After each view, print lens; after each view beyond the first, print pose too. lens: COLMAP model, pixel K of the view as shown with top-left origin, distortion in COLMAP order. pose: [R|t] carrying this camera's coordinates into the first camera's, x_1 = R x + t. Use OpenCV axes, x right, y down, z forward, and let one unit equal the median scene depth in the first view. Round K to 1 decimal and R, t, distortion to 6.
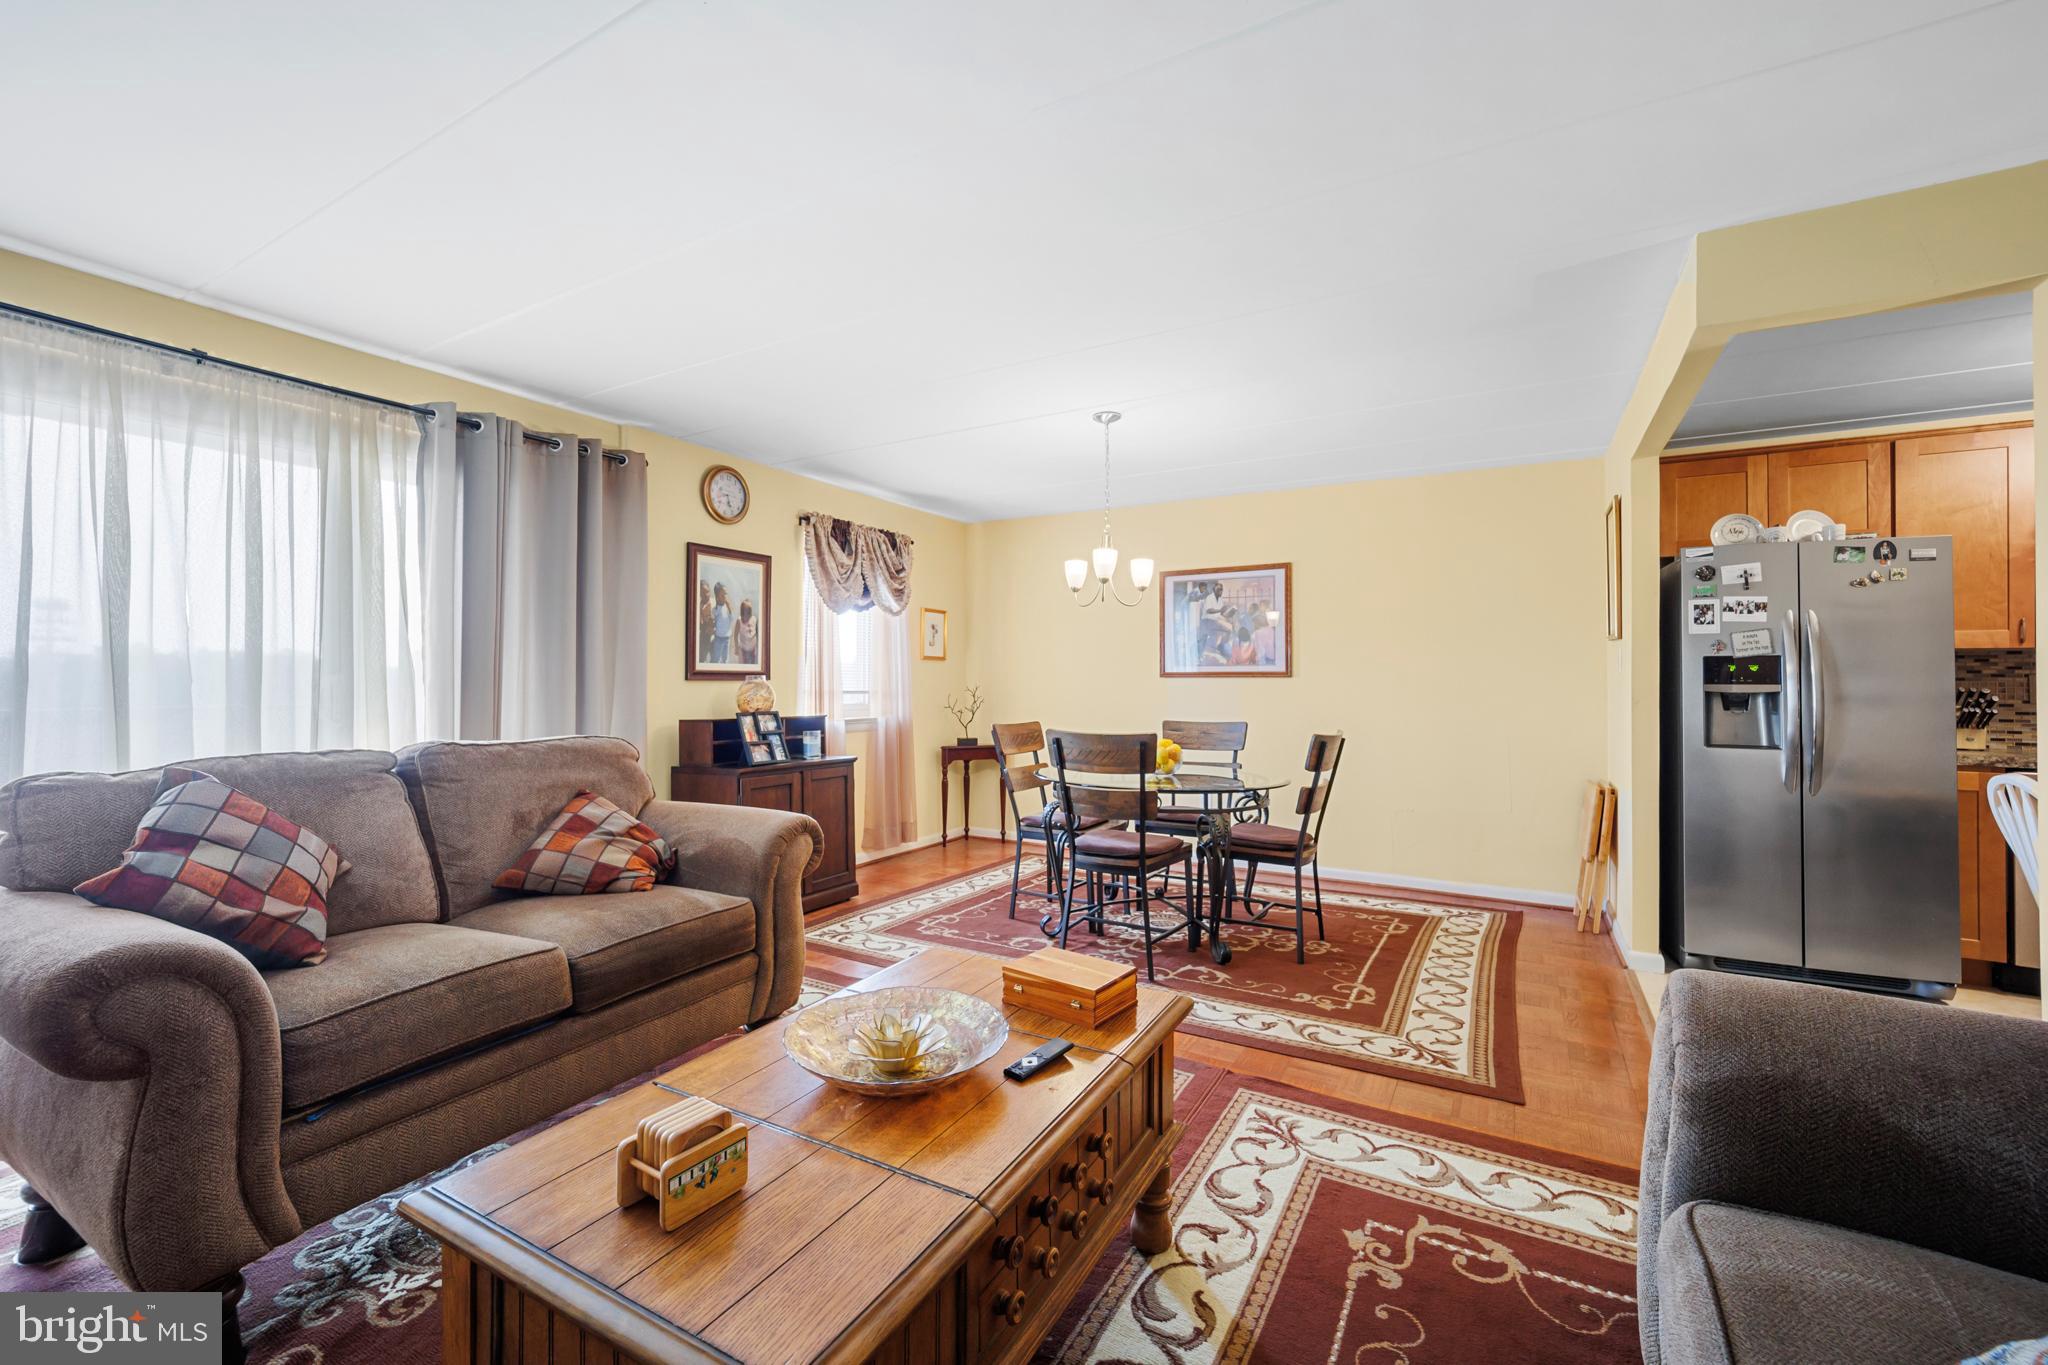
lens RADIAL K [[847.4, 0, 1012.8], [0, 847.4, 675.5], [0, 0, 1]] dist [-0.002403, -0.000524]
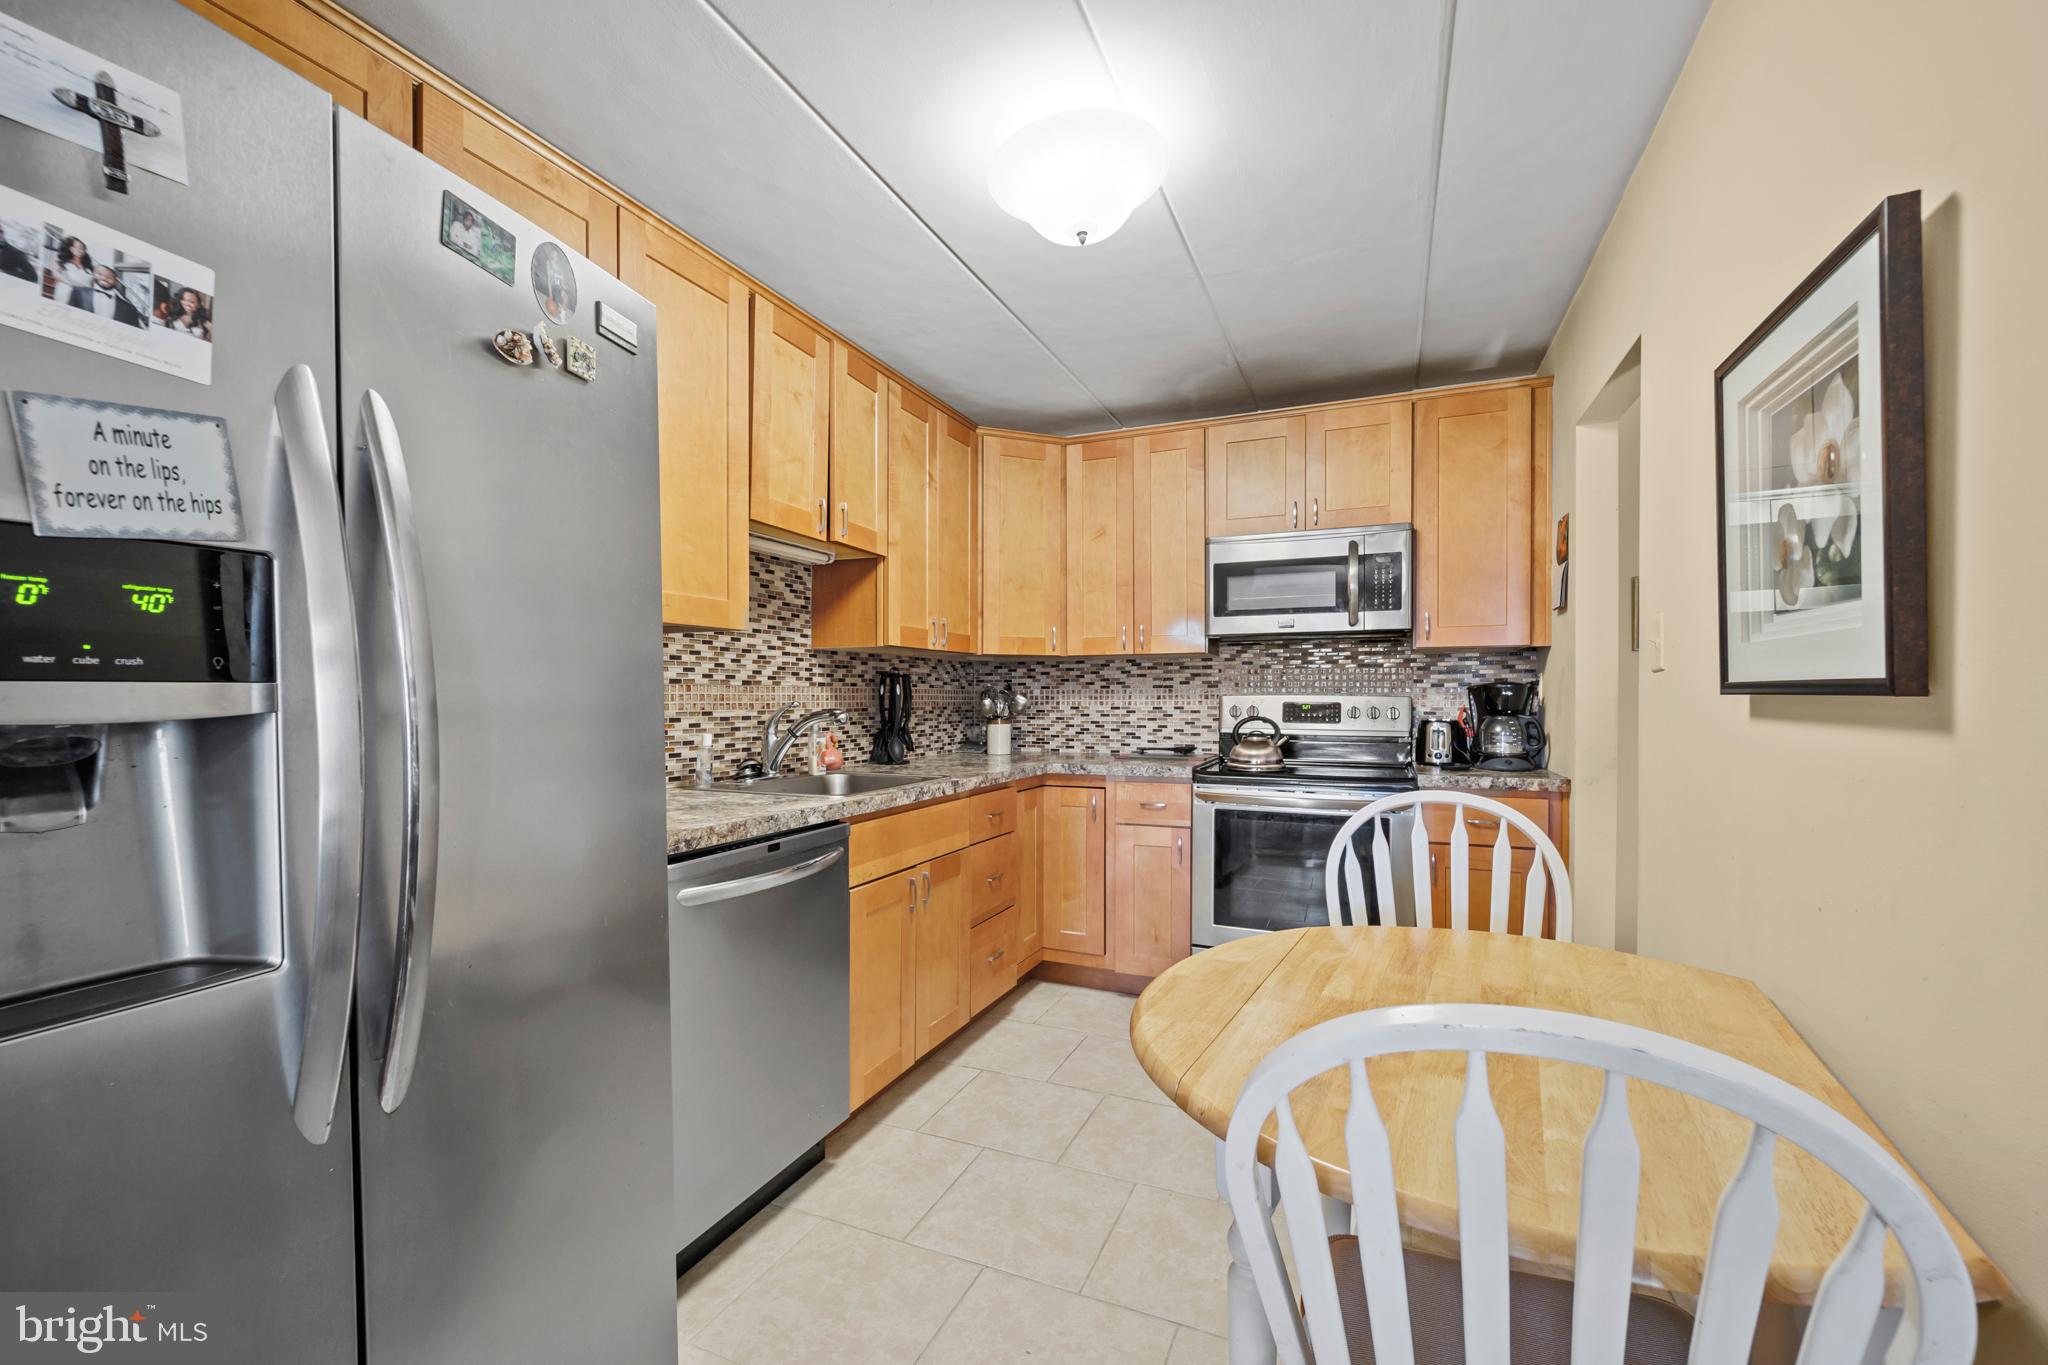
lens RADIAL K [[841.9, 0, 1019.6], [0, 841.9, 693.0], [0, 0, 1]] dist [-0.003511, -0.000227]
pose [[-0.126146, -0.005501, 0.991996, 0.597631], [-0.008404, 0.999955, 0.004476, 0.009562], [-0.991976, -0.007772, -0.126186, 0.750338]]
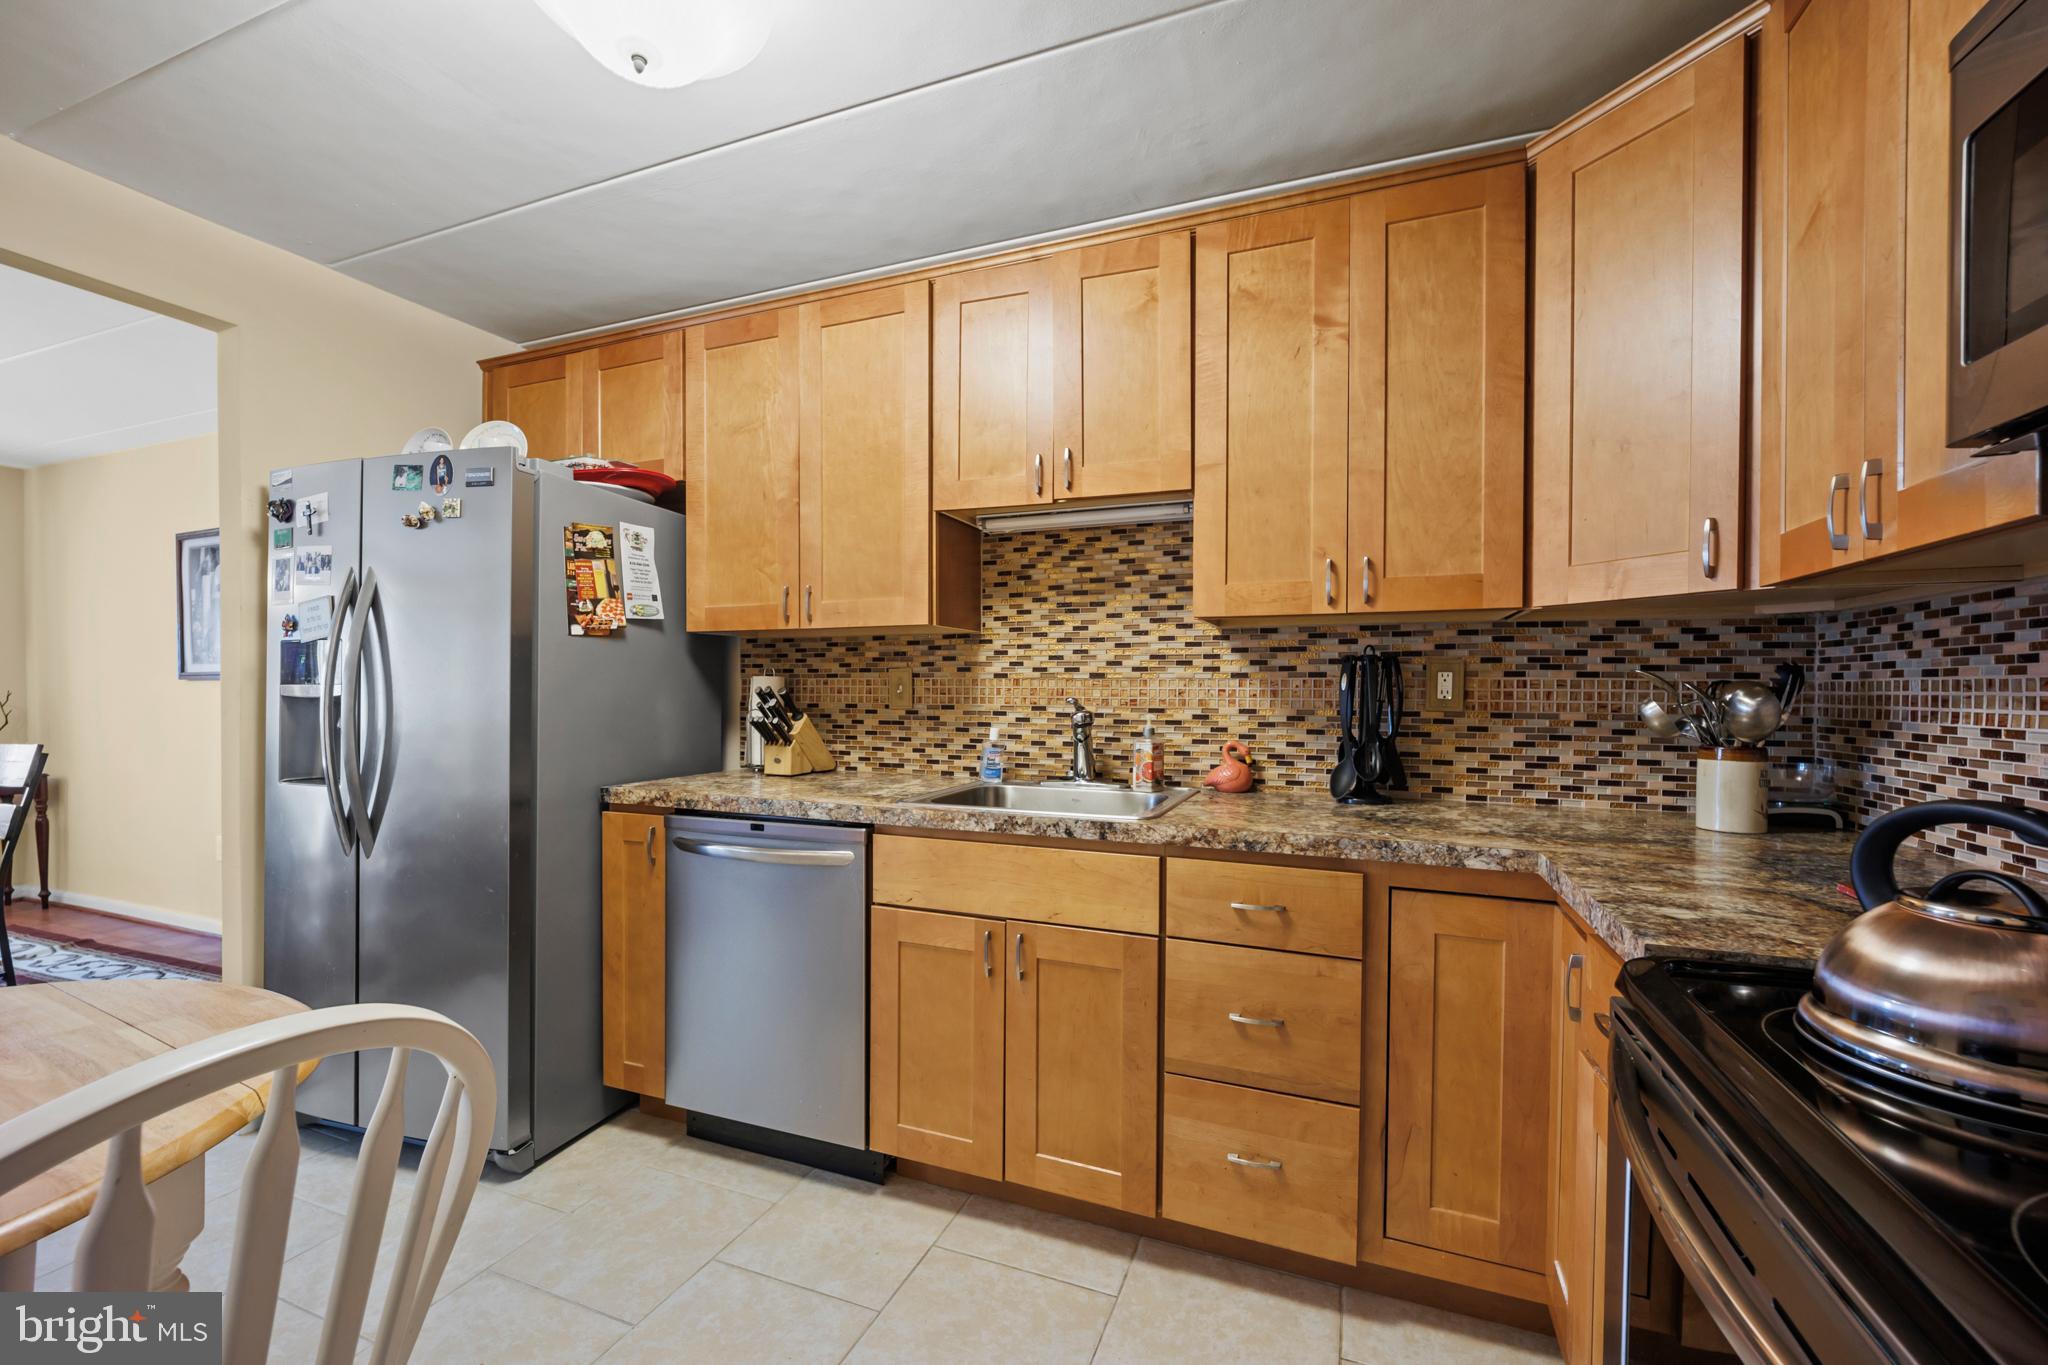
lens RADIAL K [[832.8, 0, 1016.9], [0, 832.8, 689.3], [0, 0, 1]] dist [-0.002699, -0.000303]
pose [[0.987212, -0.006515, 0.159278, 1.182494], [0.004504, 0.999906, 0.012984, 0.007936], [-0.159347, -0.012101, 0.987148, 0.274646]]
